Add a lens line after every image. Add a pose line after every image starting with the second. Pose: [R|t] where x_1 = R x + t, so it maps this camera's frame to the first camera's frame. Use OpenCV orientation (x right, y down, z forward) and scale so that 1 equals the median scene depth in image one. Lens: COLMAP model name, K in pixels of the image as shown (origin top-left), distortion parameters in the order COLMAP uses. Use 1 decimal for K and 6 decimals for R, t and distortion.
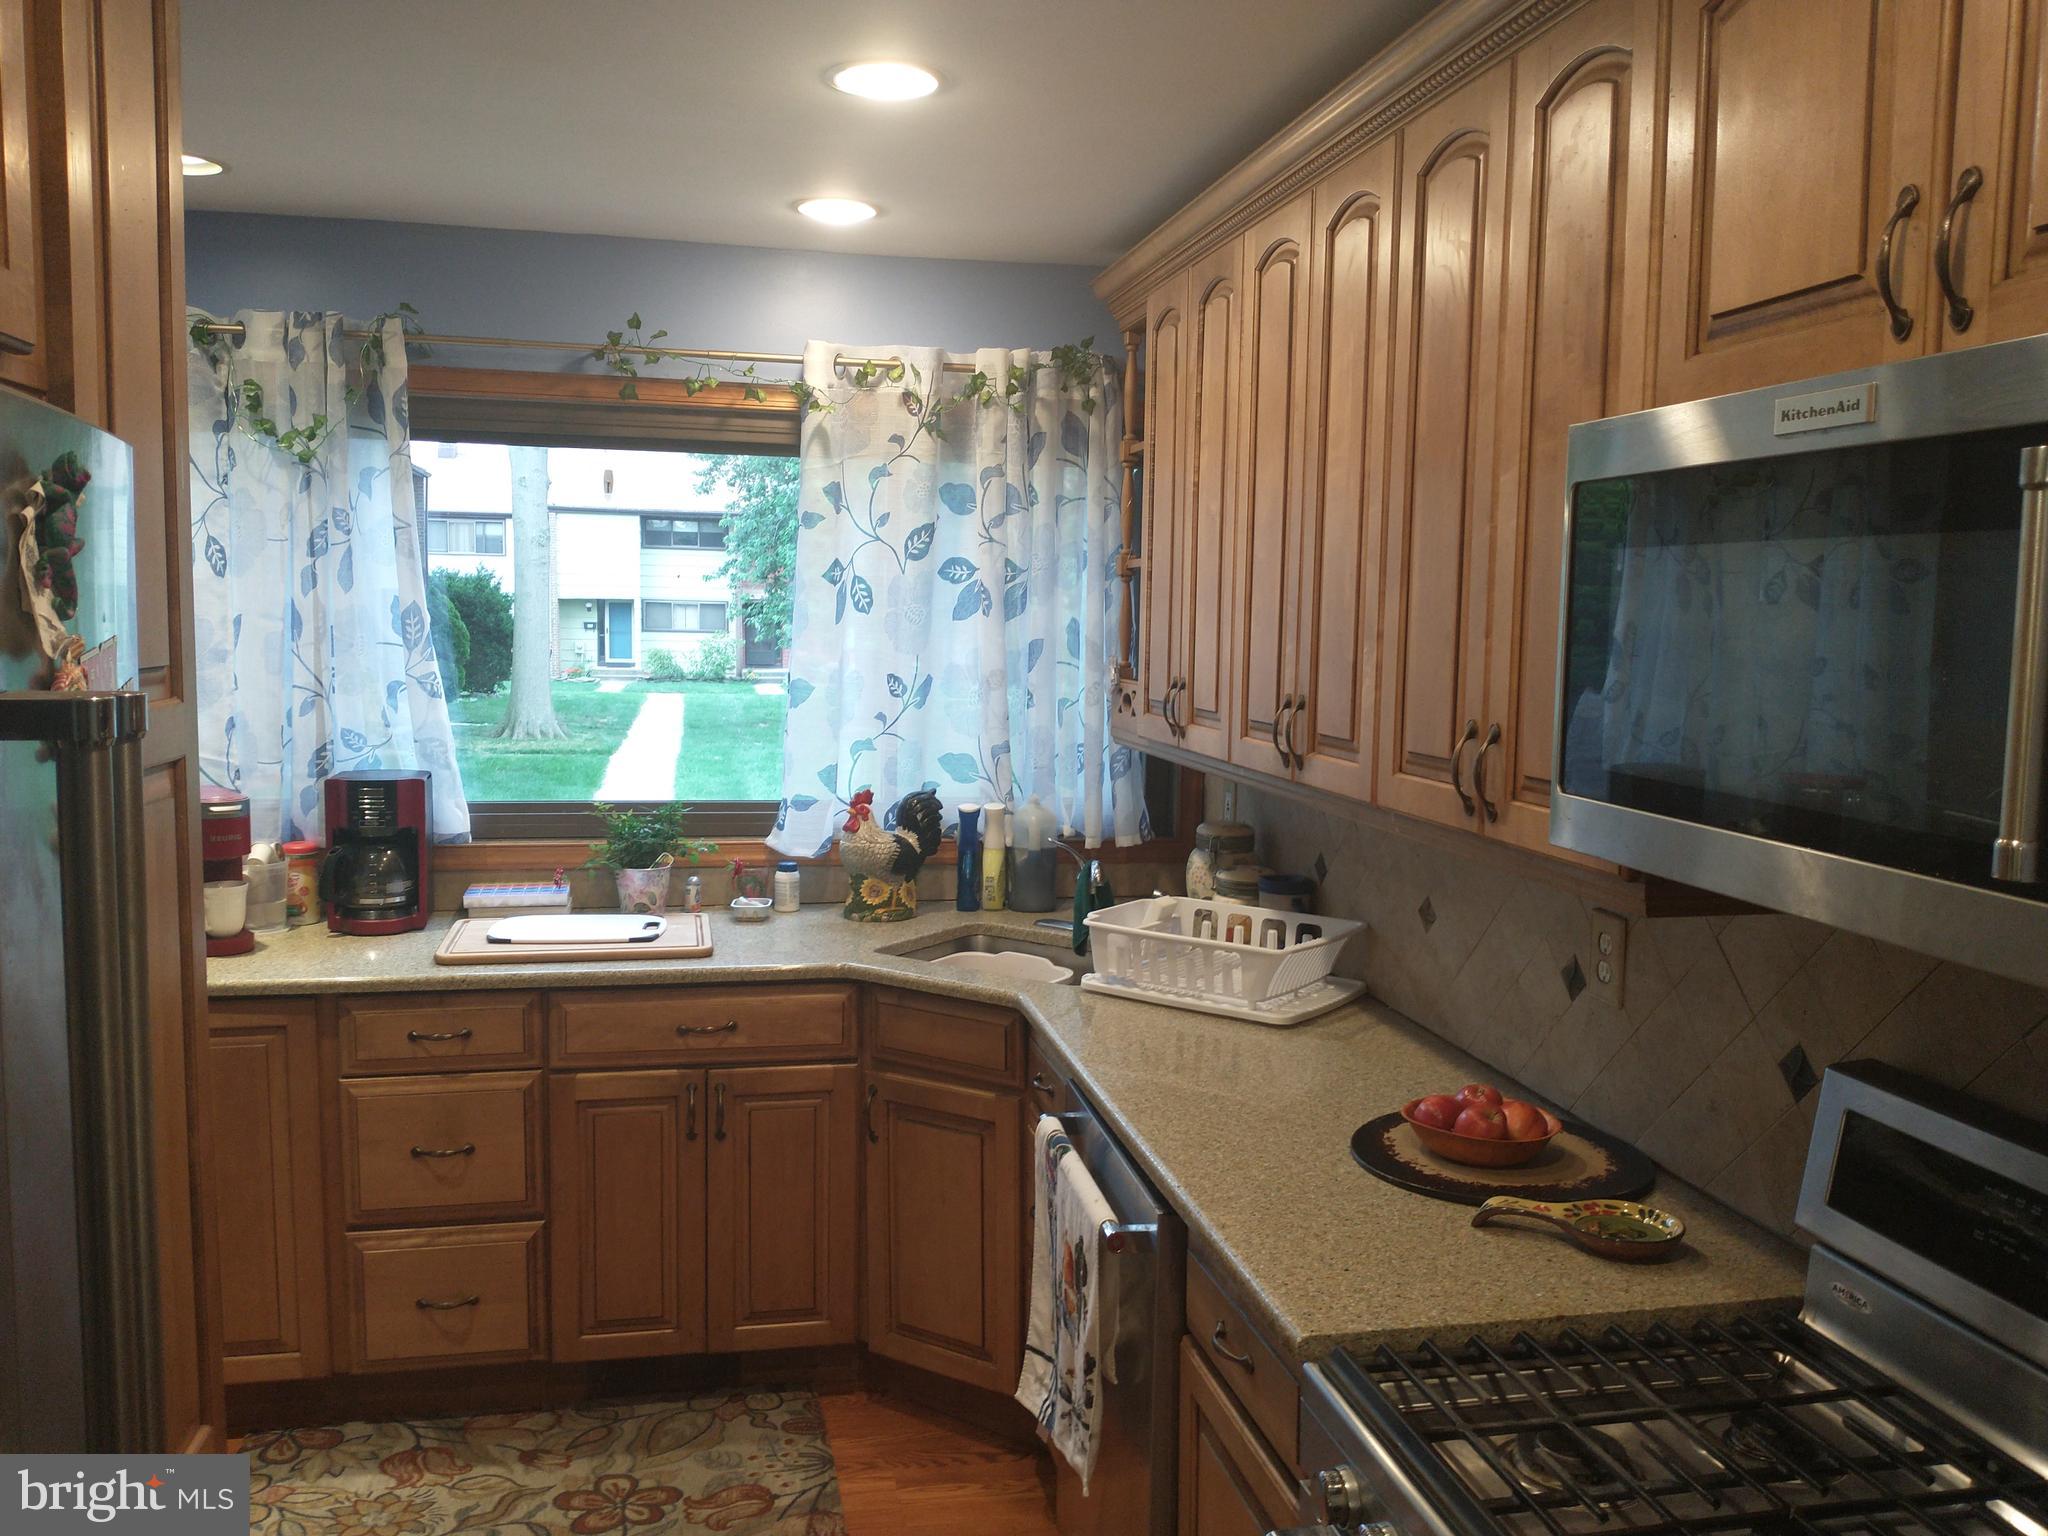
lens RADIAL K [[1608.4, 0, 1032.6], [0, 1608.4, 756.4], [0, 0, 1]] dist [0.058841, -0.132629]
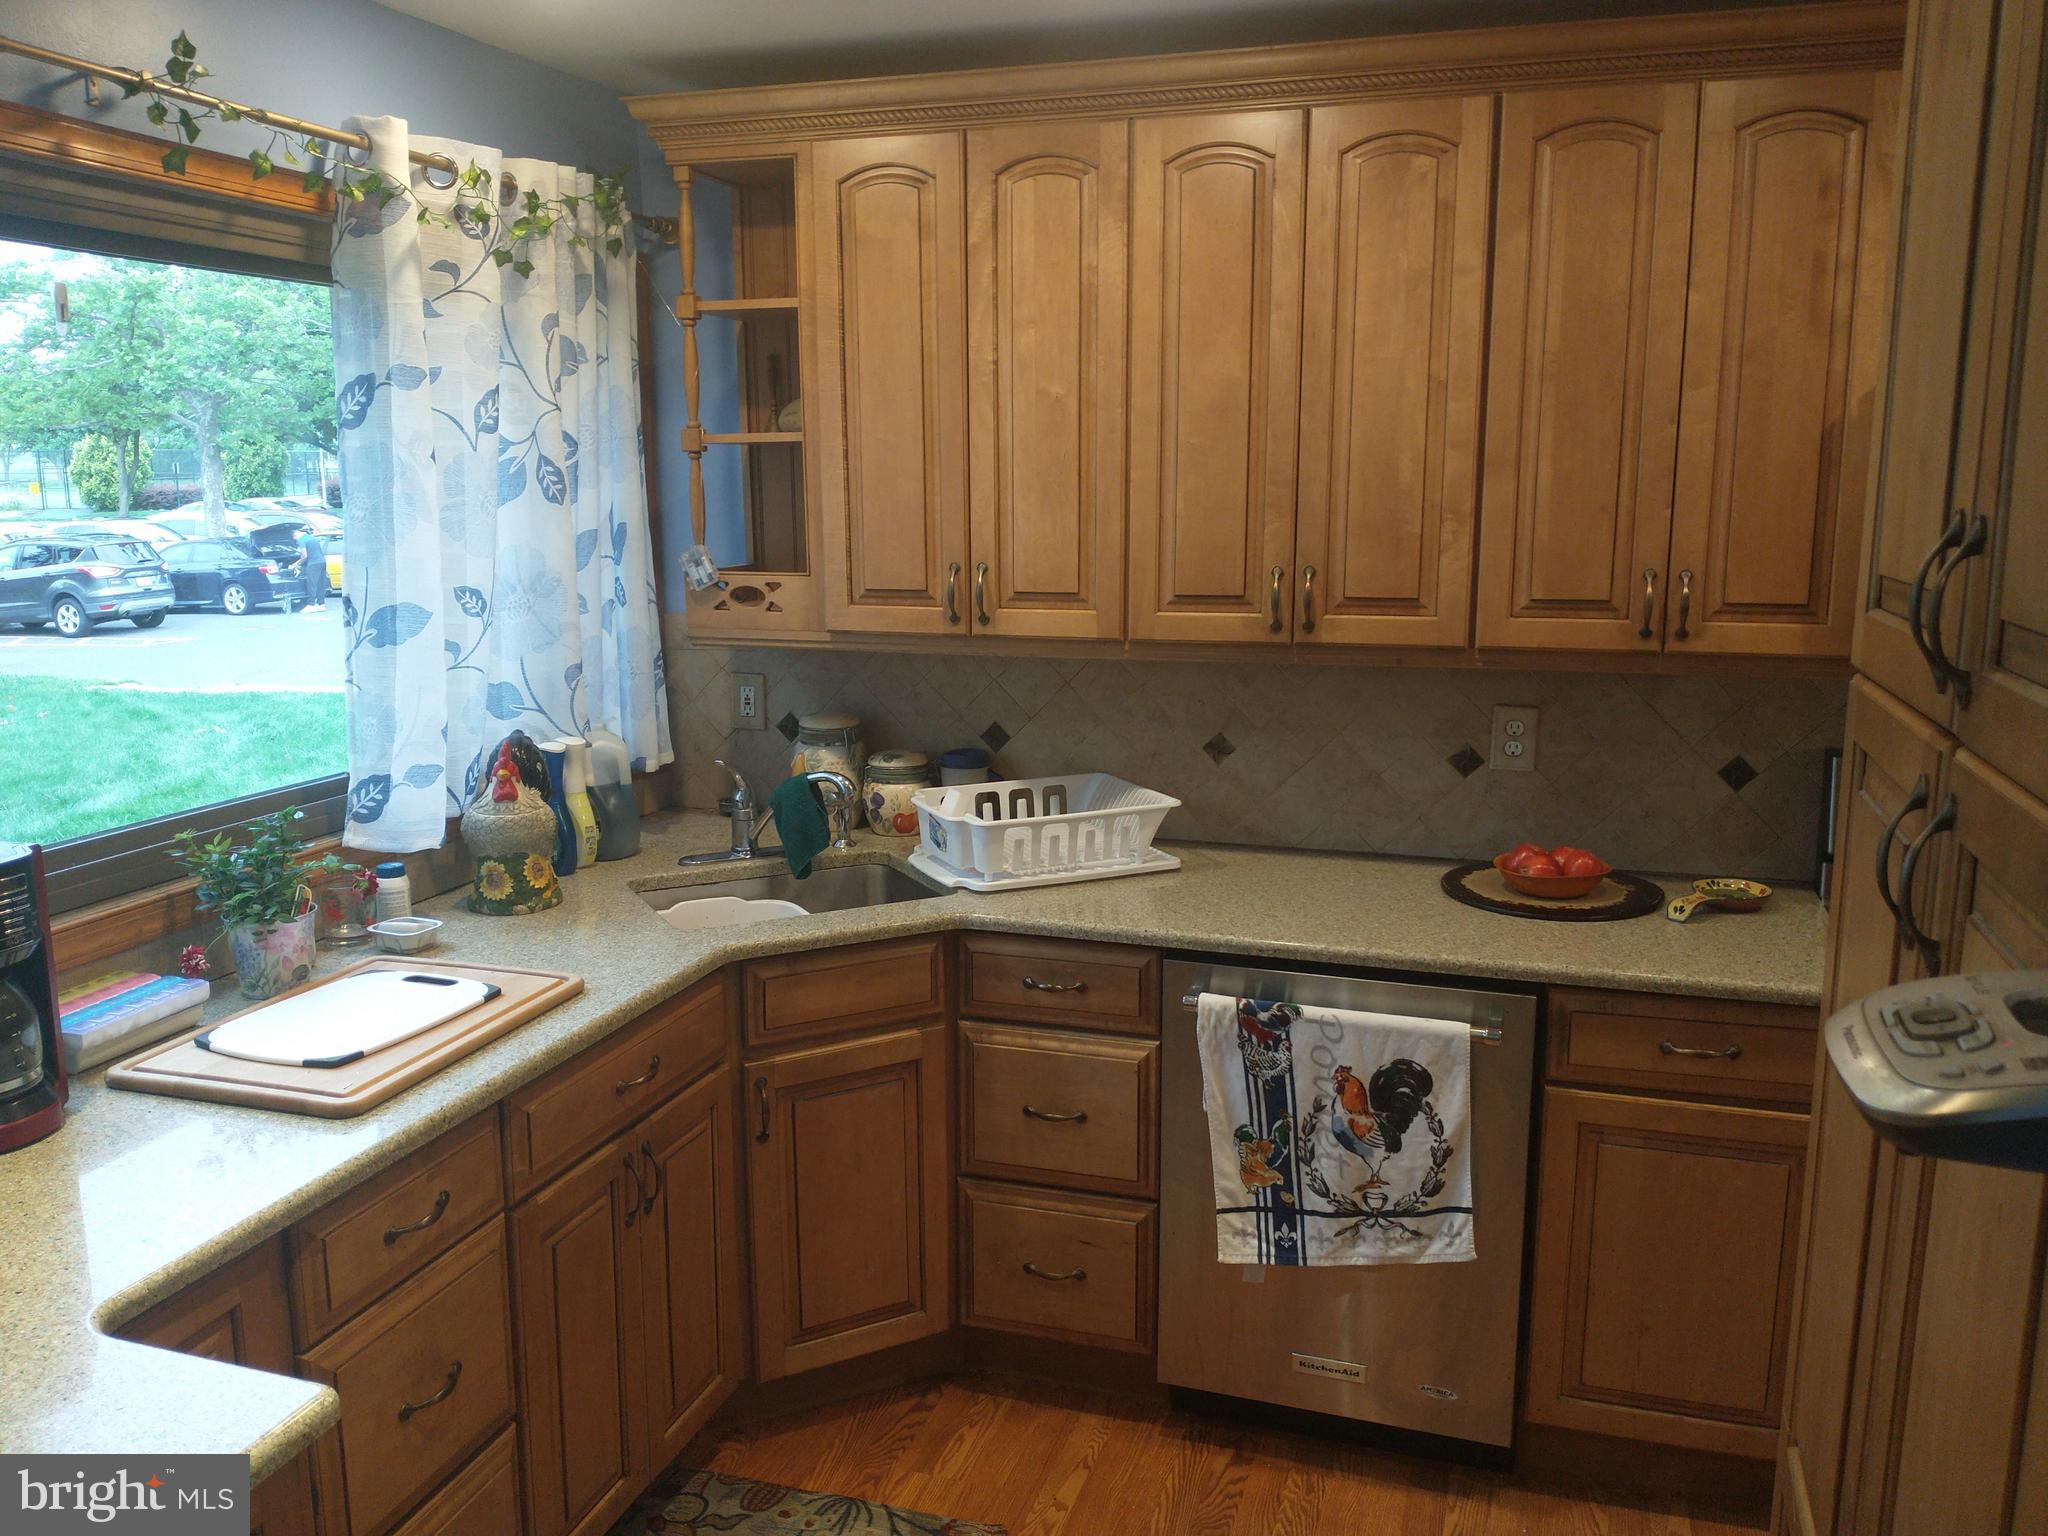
lens RADIAL K [[1608.4, 0, 1032.6], [0, 1608.4, 756.4], [0, 0, 1]] dist [0.058841, -0.132629]
pose [[0.488710, -0.168363, 0.856047, -0.714291], [0.091293, 0.985685, 0.141740, -0.065194], [-0.867657, 0.008881, 0.497085, 0.460132]]
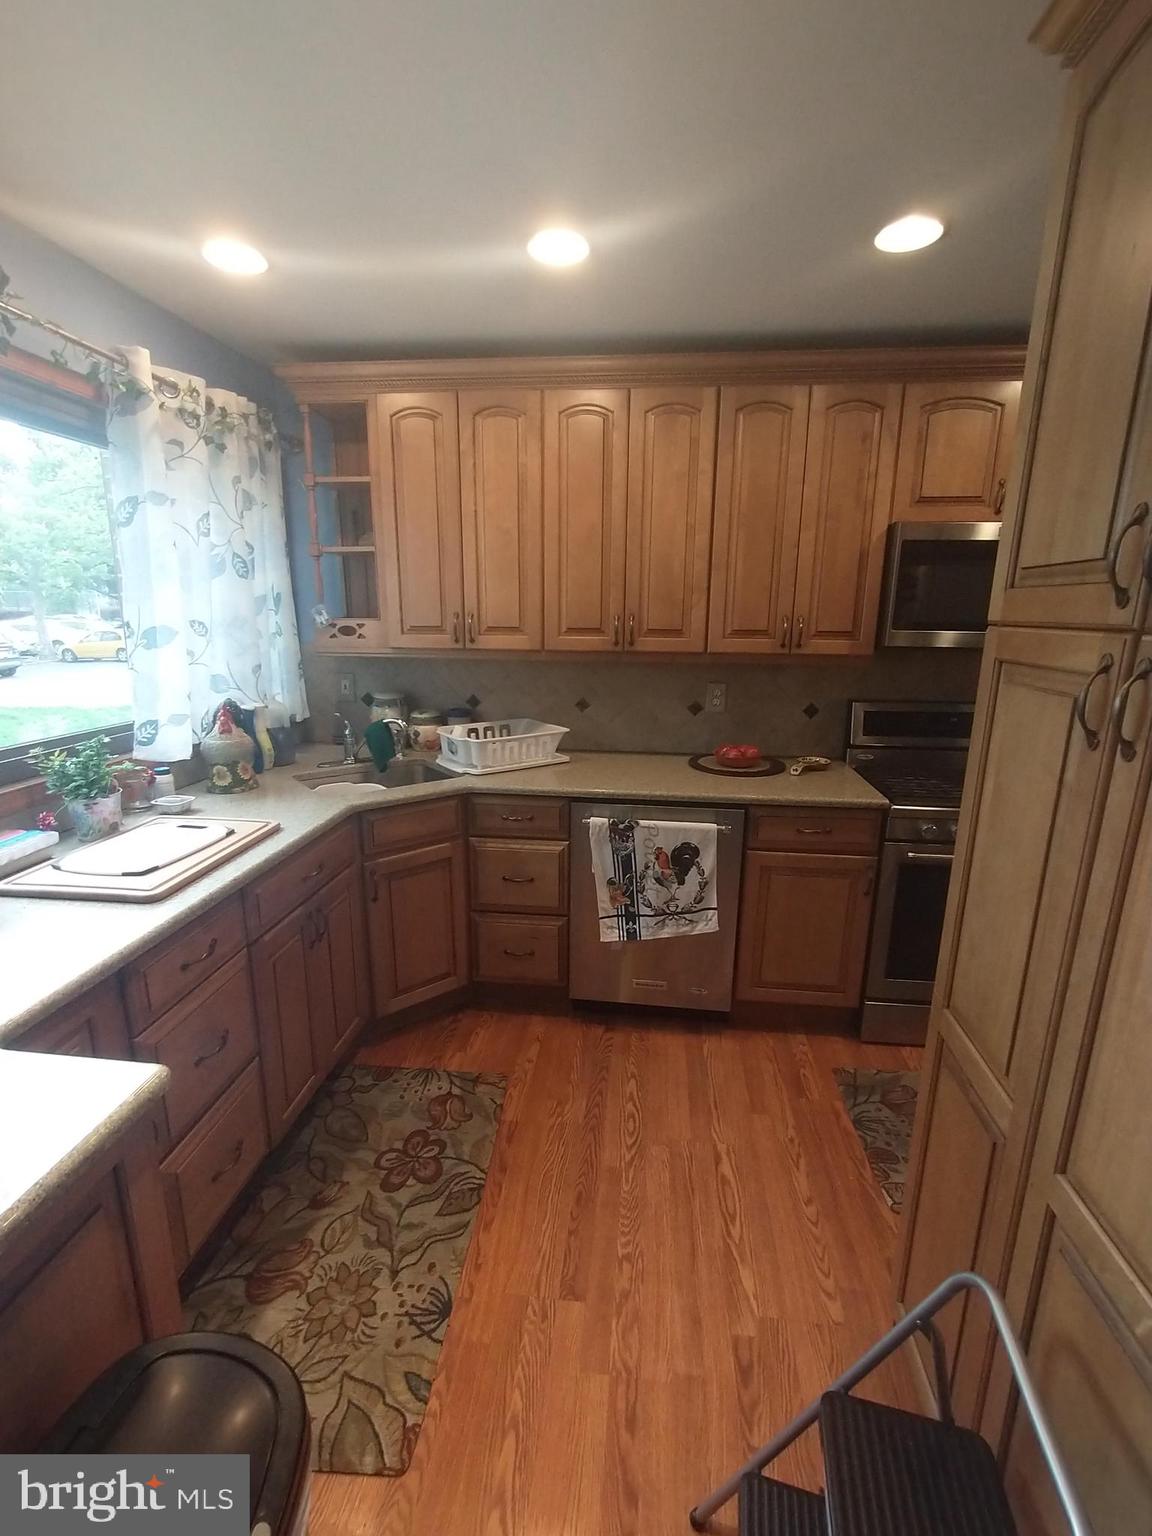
lens RADIAL K [[684.4, 0, 588.8], [0, 684.4, 772.1], [0, 0, 1]] dist [-0.008600, -0.000524]
pose [[0.302098, -0.234080, 0.924091, -0.653979], [0.081897, 0.972172, 0.219486, -0.029070], [-0.949752, 0.009374, 0.312862, 0.567454]]
